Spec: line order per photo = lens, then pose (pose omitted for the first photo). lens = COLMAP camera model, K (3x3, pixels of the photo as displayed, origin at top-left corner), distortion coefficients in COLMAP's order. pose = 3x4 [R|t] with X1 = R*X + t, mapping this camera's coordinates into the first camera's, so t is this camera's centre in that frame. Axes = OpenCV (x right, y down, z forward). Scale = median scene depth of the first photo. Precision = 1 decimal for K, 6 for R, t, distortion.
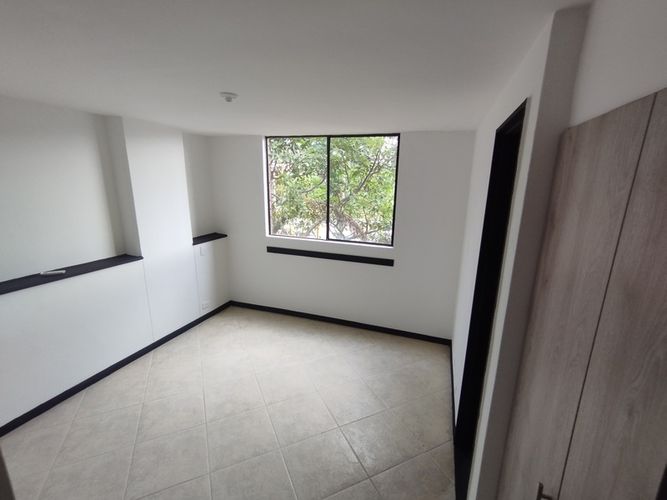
lens RADIAL K [[306.8, 0, 344.1], [0, 306.8, 255.6], [0, 0, 1]] dist [-0.003310, -0.001630]
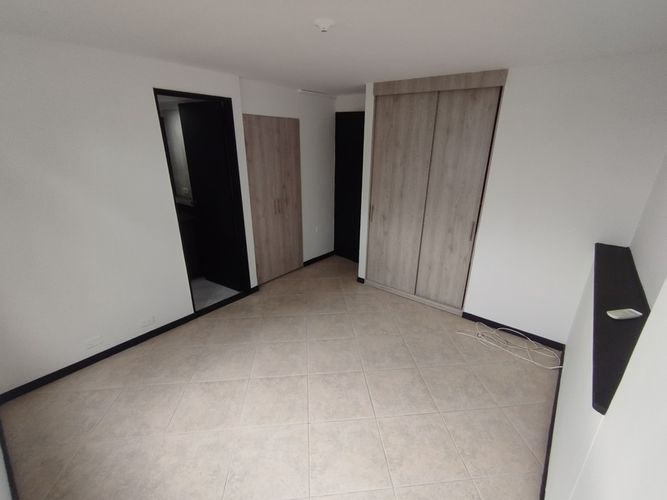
lens RADIAL K [[306.8, 0, 344.1], [0, 306.8, 255.6], [0, 0, 1]] dist [-0.003310, -0.001630]
pose [[-0.942109, -0.159996, 0.294674, -0.644936], [0.035585, 0.826146, 0.562331, -0.394702], [-0.333414, 0.540263, -0.772626, 1.647435]]
